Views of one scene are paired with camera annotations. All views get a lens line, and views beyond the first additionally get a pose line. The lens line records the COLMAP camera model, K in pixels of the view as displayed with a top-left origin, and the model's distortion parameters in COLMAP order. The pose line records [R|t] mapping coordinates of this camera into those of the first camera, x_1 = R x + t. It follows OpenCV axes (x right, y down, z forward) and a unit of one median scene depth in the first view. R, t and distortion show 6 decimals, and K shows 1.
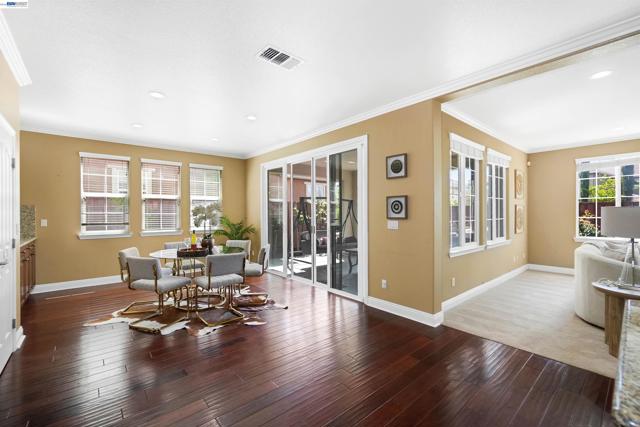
lens RADIAL K [[277.0, 0, 311.4], [0, 277.0, 212.0], [0, 0, 1]] dist [-0.001286, -0.000097]
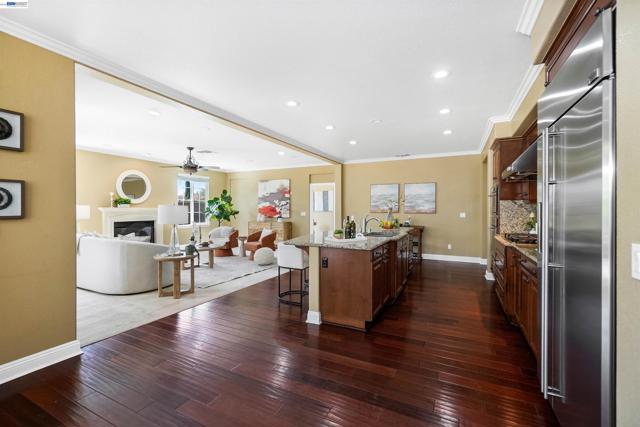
lens RADIAL K [[279.8, 0, 319.7], [0, 279.8, 208.6], [0, 0, 1]] dist [-0.002859, 0.000092]
pose [[-0.402765, 0.001961, 0.915301, -0.363208], [-0.004312, 0.999983, -0.004040, 0.002543], [-0.915293, -0.005574, -0.402749, 0.436290]]
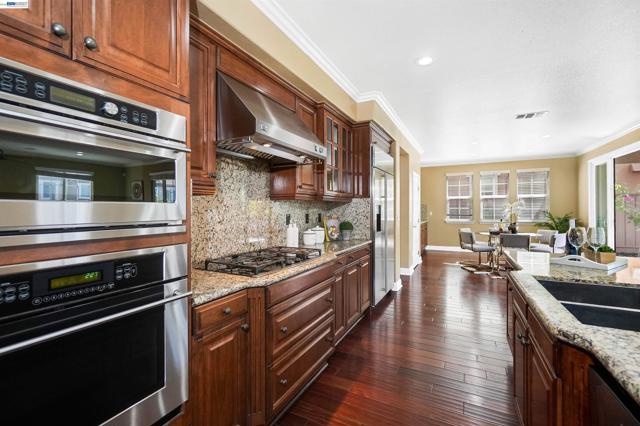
lens RADIAL K [[279.8, 0, 319.7], [0, 279.8, 208.1], [0, 0, 1]] dist [-0.002859, 0.000092]
pose [[0.383896, -0.005085, -0.923362, 0.469790], [0.008314, 0.999963, -0.002051, -0.001560], [0.923339, -0.006889, 0.383924, -0.402983]]
